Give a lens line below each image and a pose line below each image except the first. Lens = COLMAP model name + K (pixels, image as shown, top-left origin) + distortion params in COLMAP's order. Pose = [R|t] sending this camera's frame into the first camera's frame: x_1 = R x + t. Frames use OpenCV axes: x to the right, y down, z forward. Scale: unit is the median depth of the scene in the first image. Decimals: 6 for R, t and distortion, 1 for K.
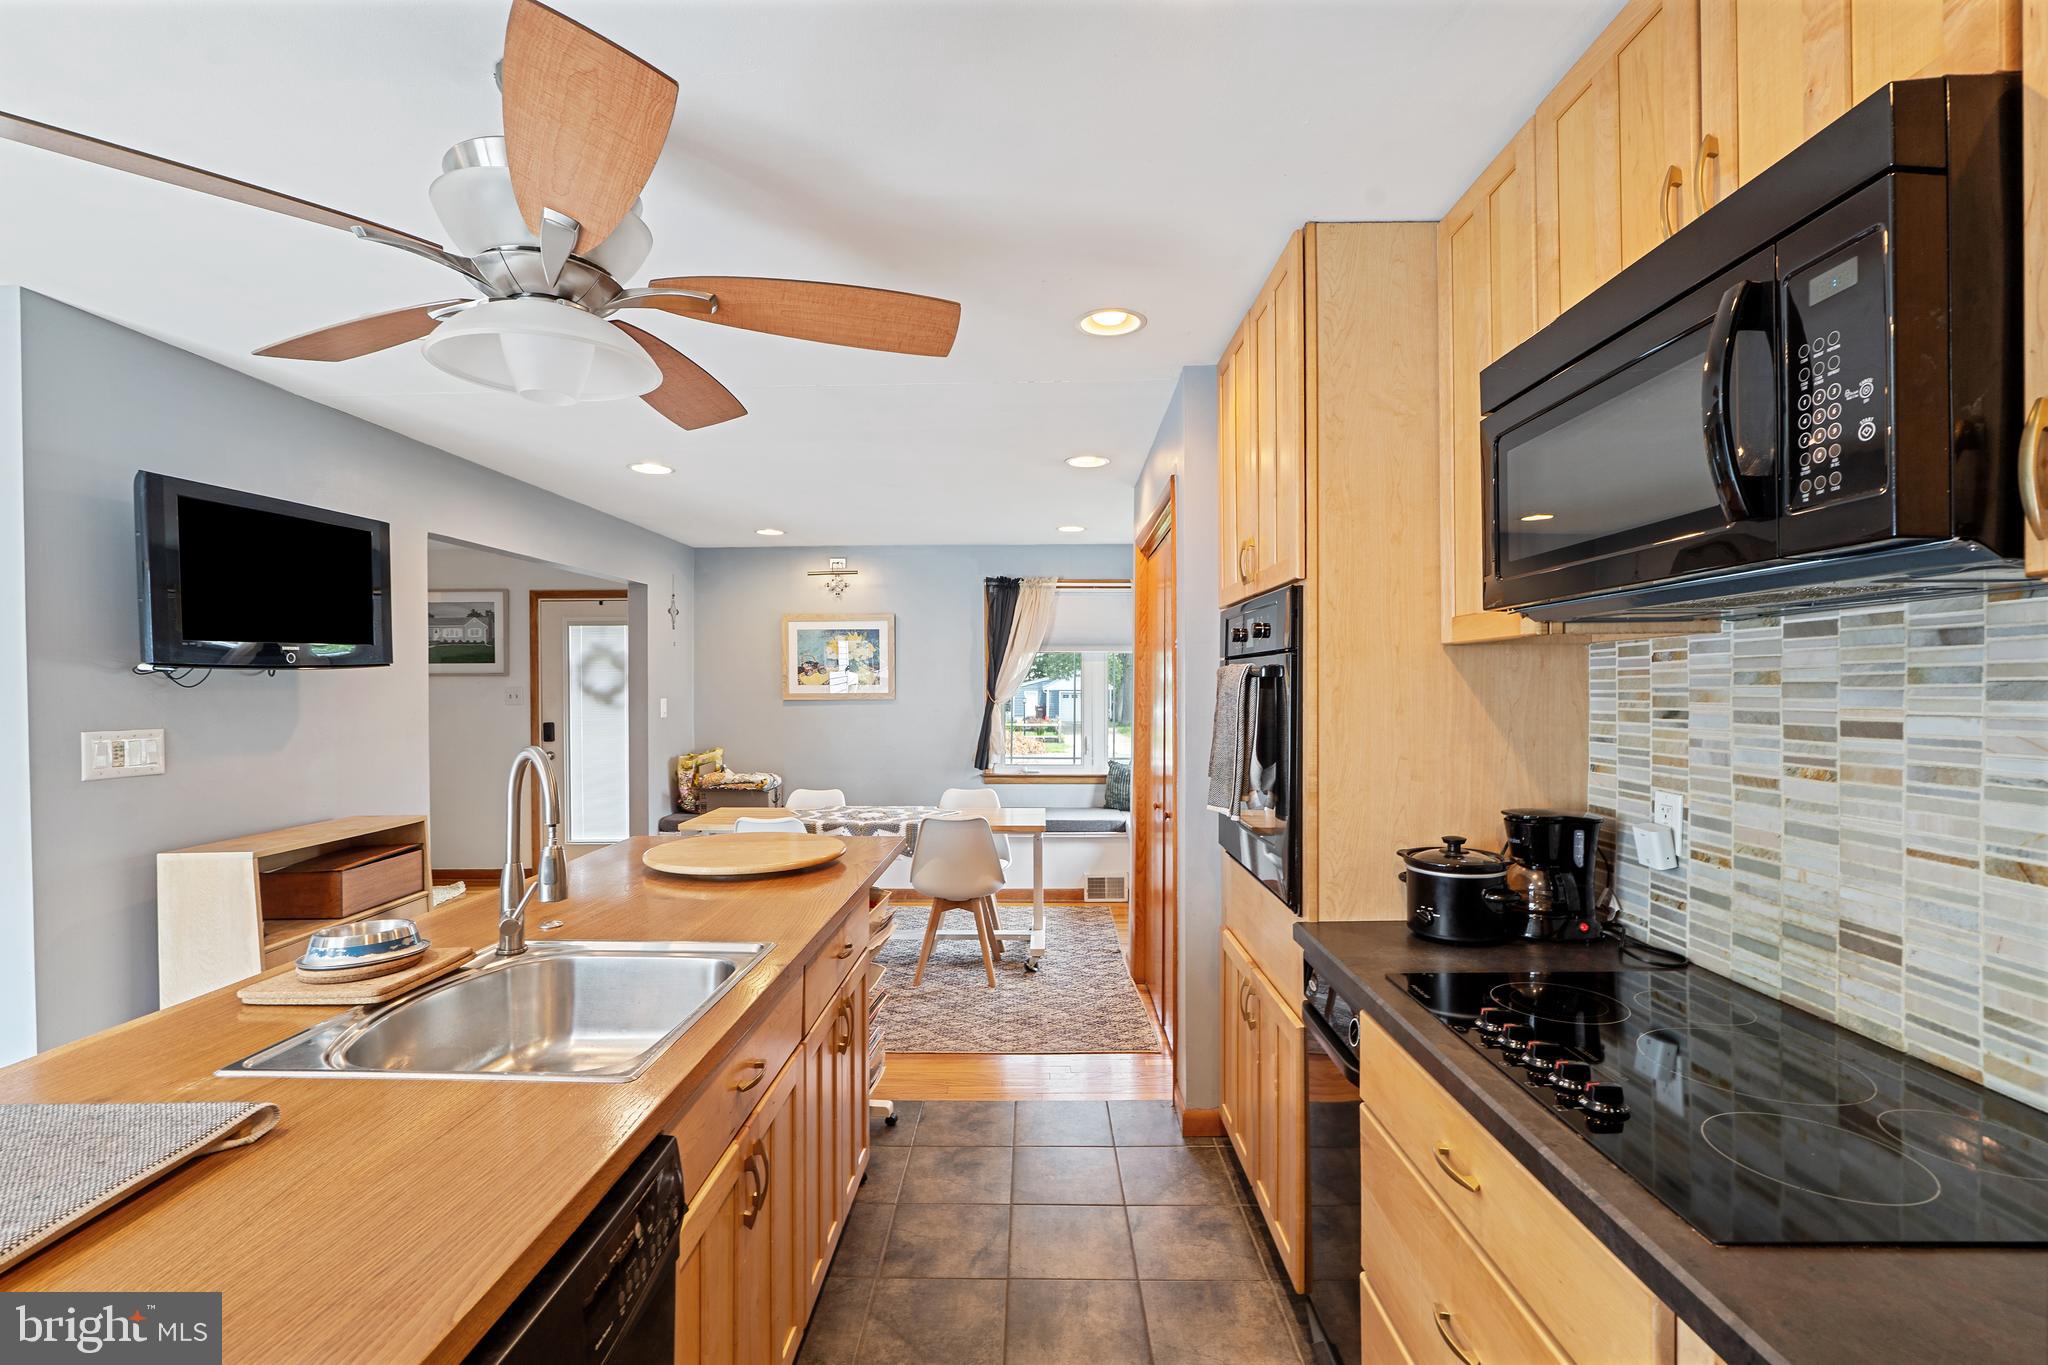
lens RADIAL K [[912.5, 0, 1025.1], [0, 912.5, 688.7], [0, 0, 1]] dist [-0.011863, 0.002118]
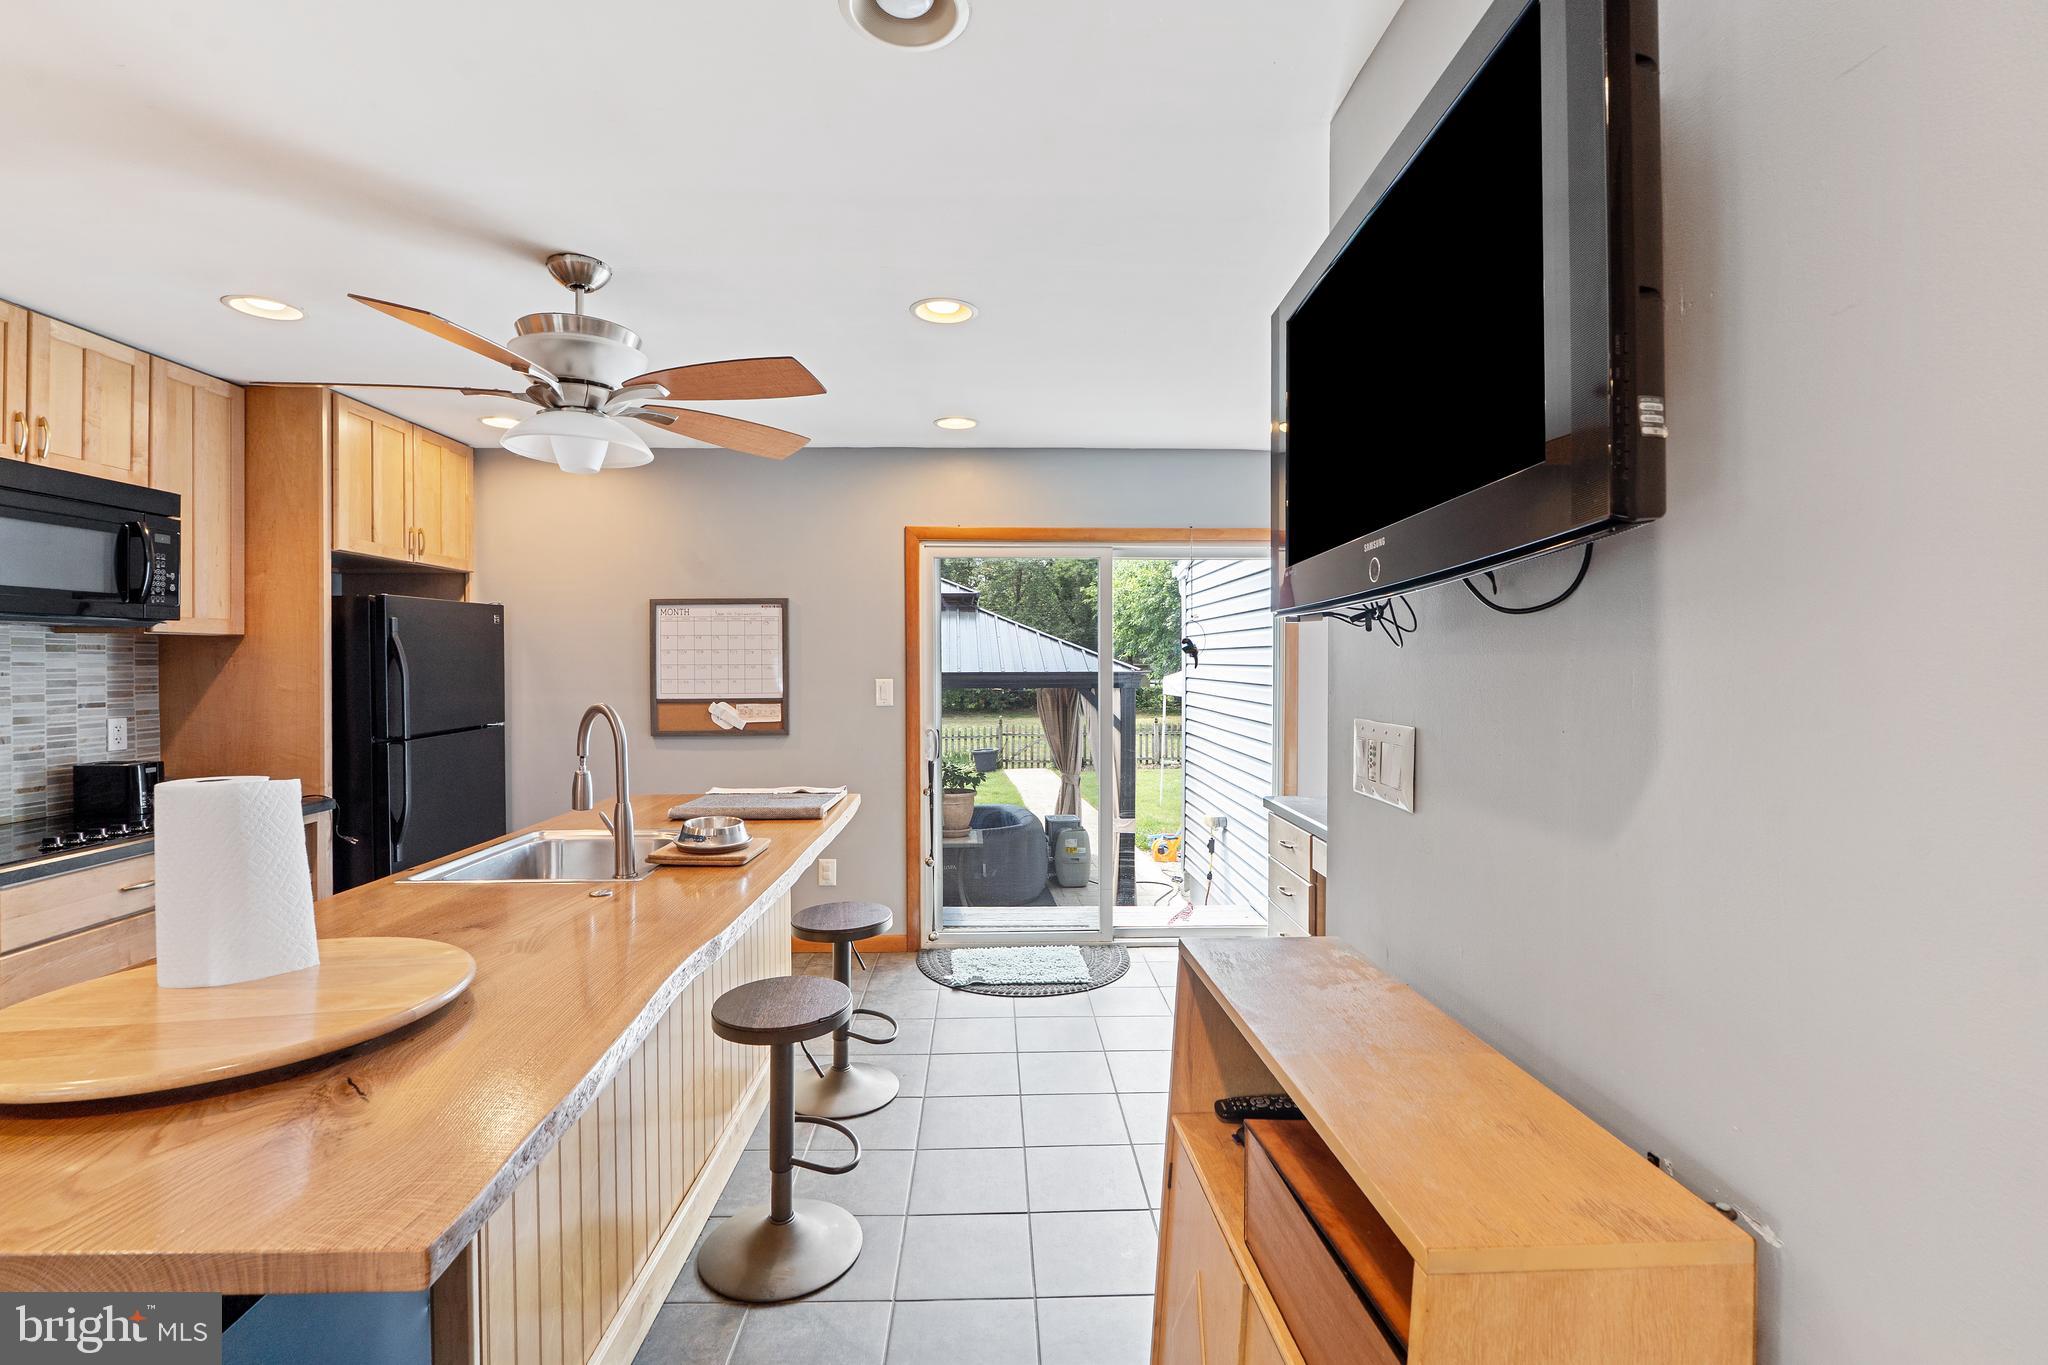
lens RADIAL K [[912.5, 0, 1018.5], [0, 912.5, 663.8], [0, 0, 1]] dist [-0.011863, 0.002118]
pose [[-0.998892, 0.004438, -0.046857, -0.976862], [0.004062, 0.999959, 0.008133, -0.003174], [0.046891, 0.007934, -0.998869, 2.106219]]
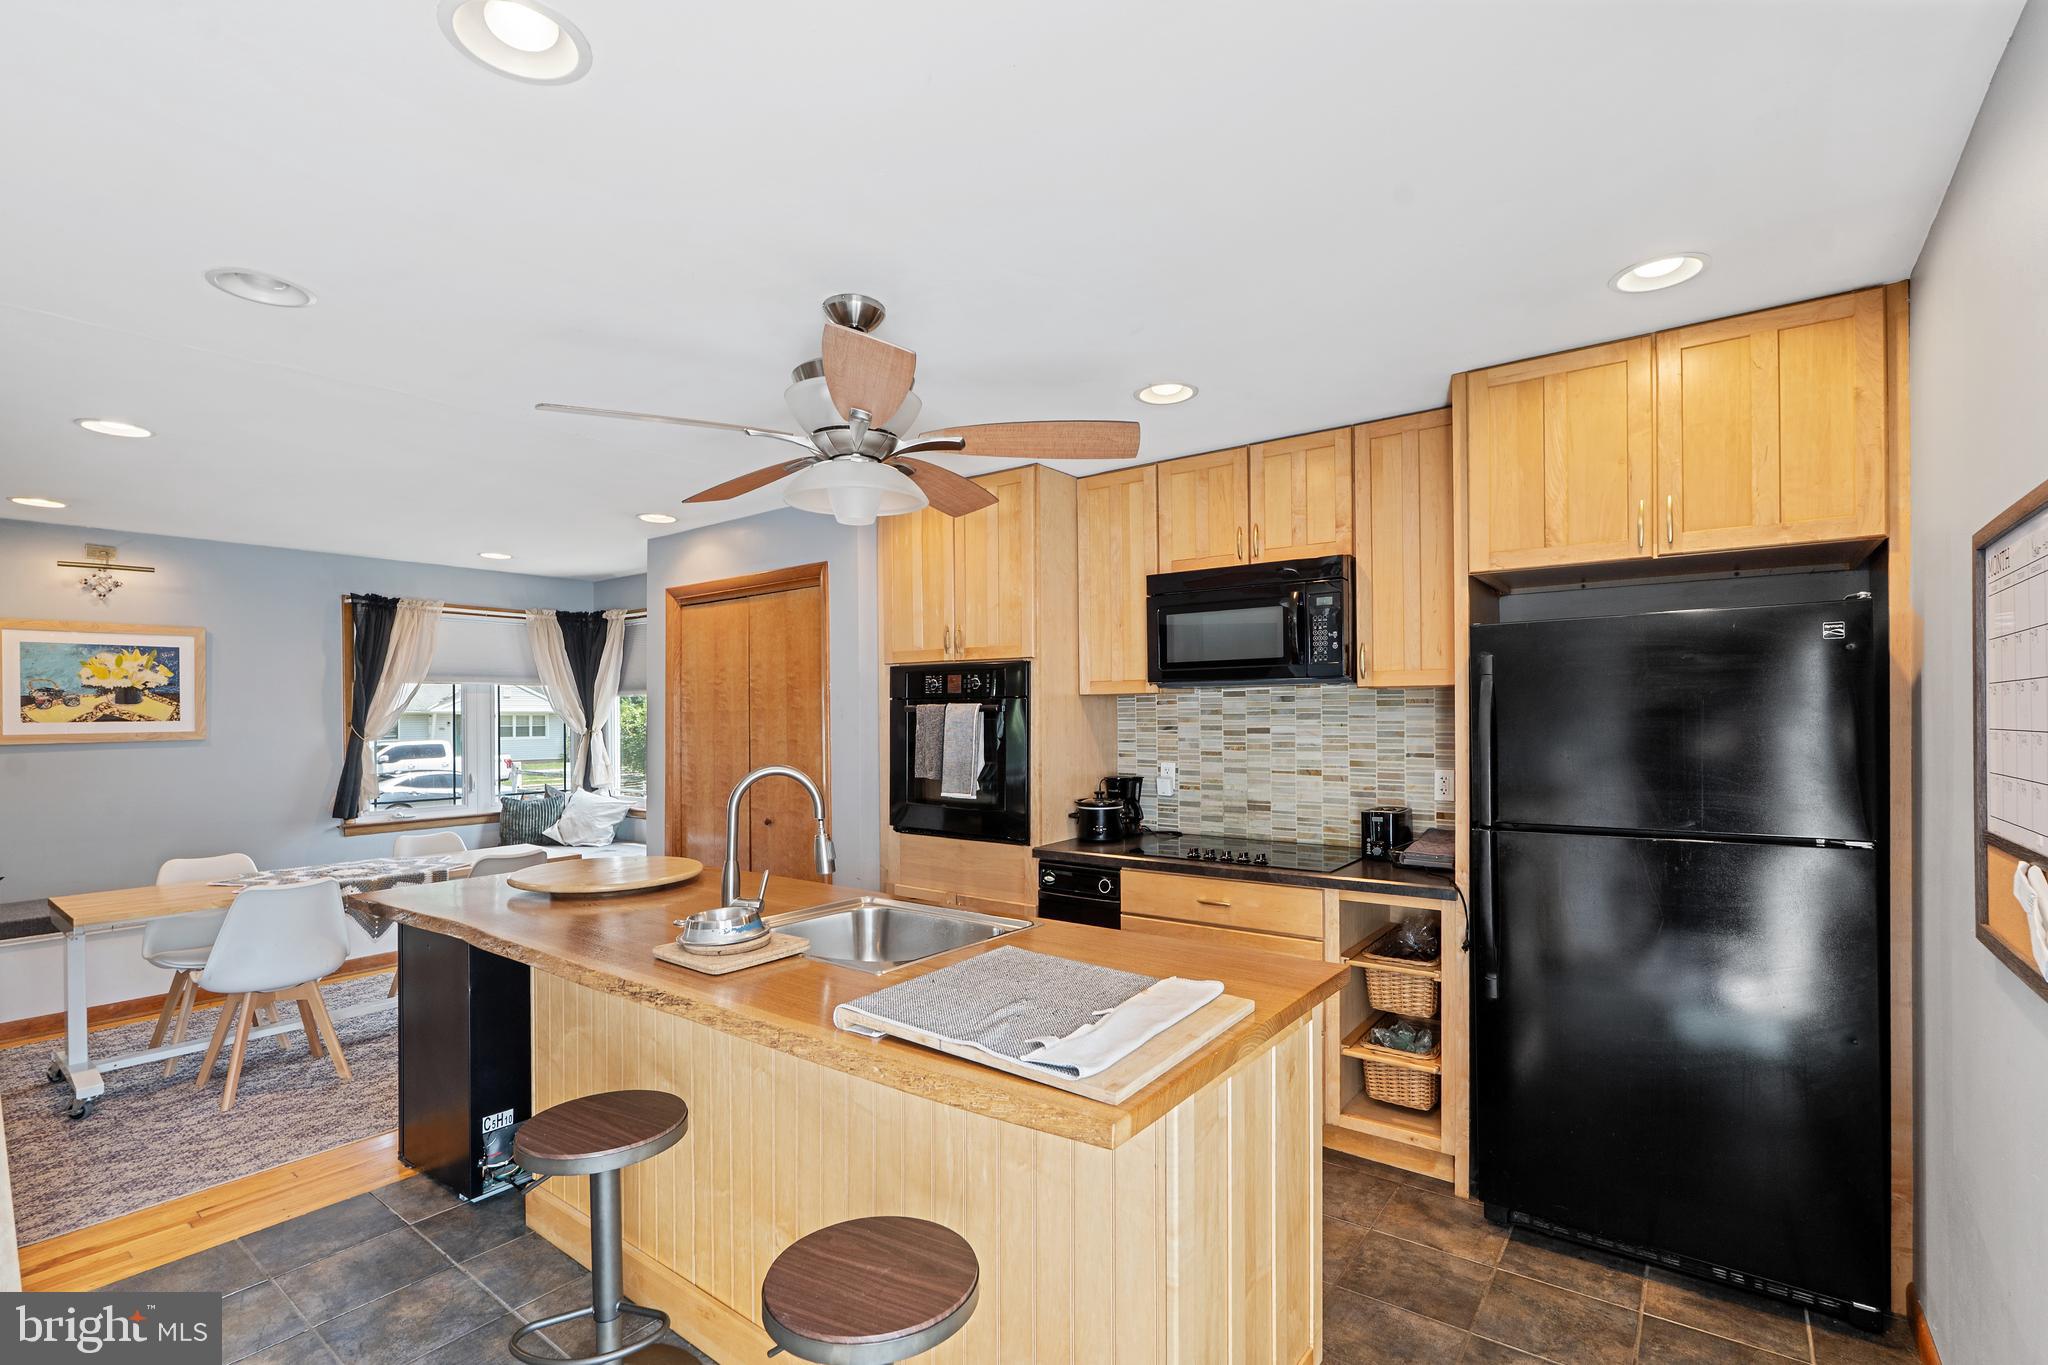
lens RADIAL K [[912.5, 0, 1042.0], [0, 912.5, 710.8], [0, 0, 1]] dist [-0.011863, 0.002118]
pose [[0.582422, -0.001262, 0.812886, -1.251263], [0.009680, 0.999939, -0.005383, -0.005634], [-0.812829, 0.011004, 0.582398, -0.078630]]
